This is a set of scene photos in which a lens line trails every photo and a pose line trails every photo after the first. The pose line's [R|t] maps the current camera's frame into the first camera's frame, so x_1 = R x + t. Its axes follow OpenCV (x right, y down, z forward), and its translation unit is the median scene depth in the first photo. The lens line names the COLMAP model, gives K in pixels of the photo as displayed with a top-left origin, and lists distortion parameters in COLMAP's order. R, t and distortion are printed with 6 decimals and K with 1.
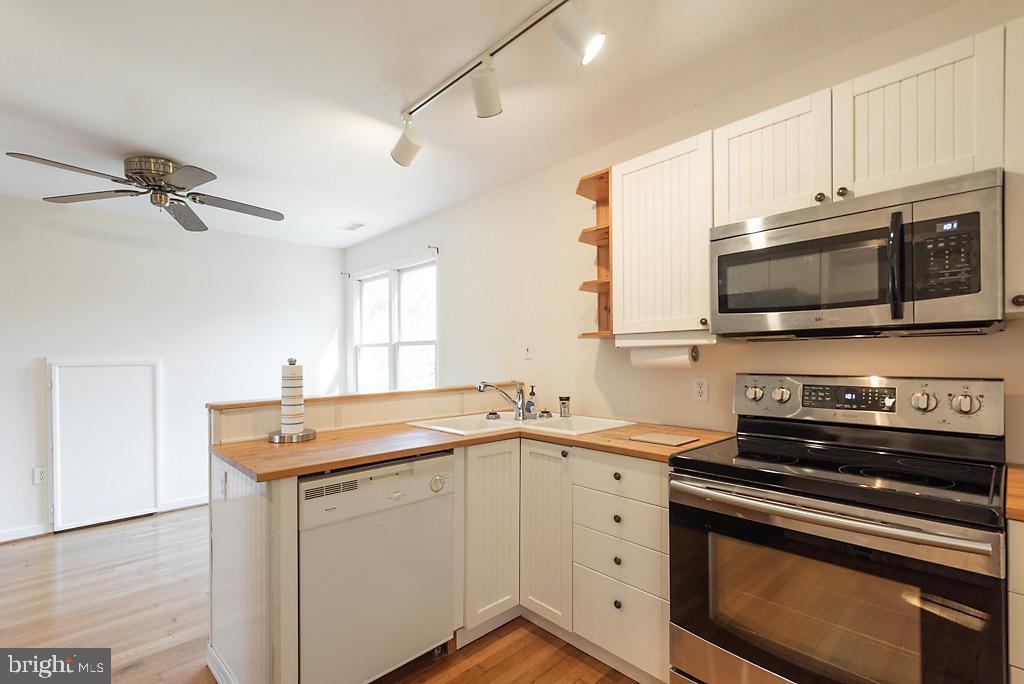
lens RADIAL K [[467.5, 0, 511.8], [0, 467.5, 359.5], [0, 0, 1]] dist [0.028431, -0.011188]
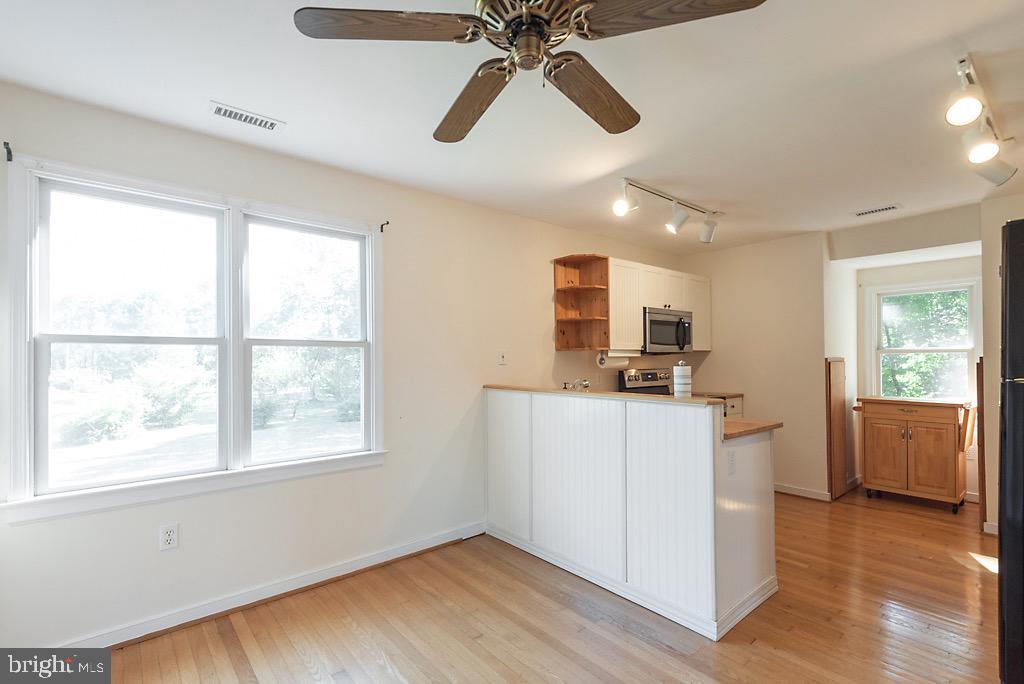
lens RADIAL K [[467.5, 0, 511.8], [0, 467.5, 359.5], [0, 0, 1]] dist [0.028431, -0.011188]
pose [[0.060367, 0.012918, 0.998093, -1.824330], [0.013246, 0.999818, -0.013741, 0.005035], [-0.998088, 0.014050, 0.060185, 1.445679]]
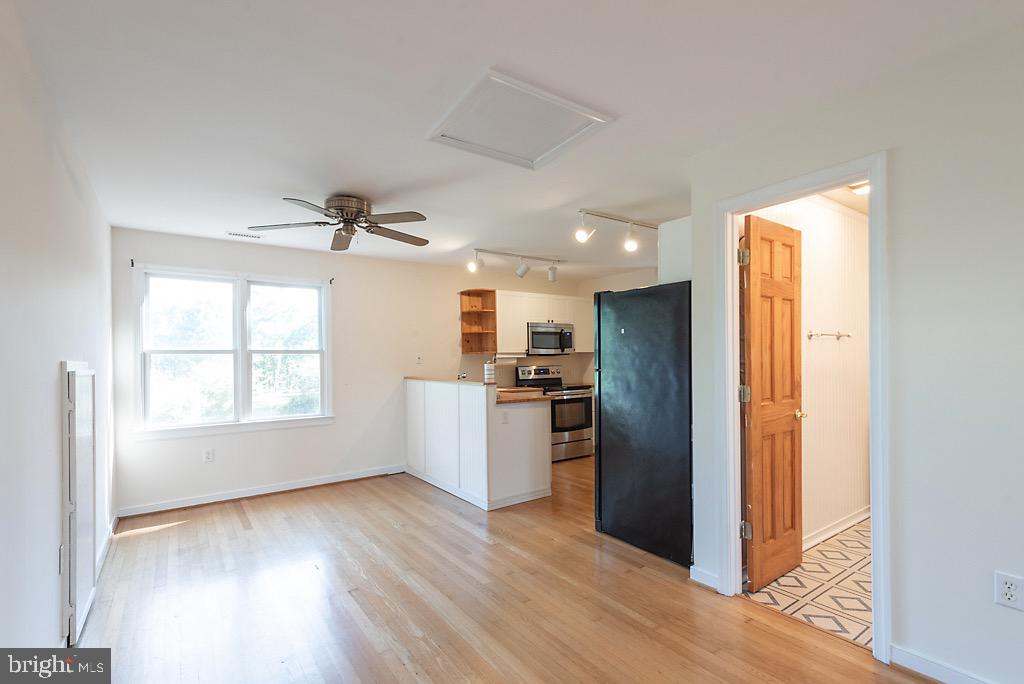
lens RADIAL K [[467.5, 0, 511.8], [0, 467.5, 359.5], [0, 0, 1]] dist [0.028431, -0.011188]
pose [[0.138871, 0.008642, 0.990273, -2.714183], [0.018018, 0.999774, -0.011251, 0.017608], [-0.990146, 0.019405, 0.138684, 0.631117]]
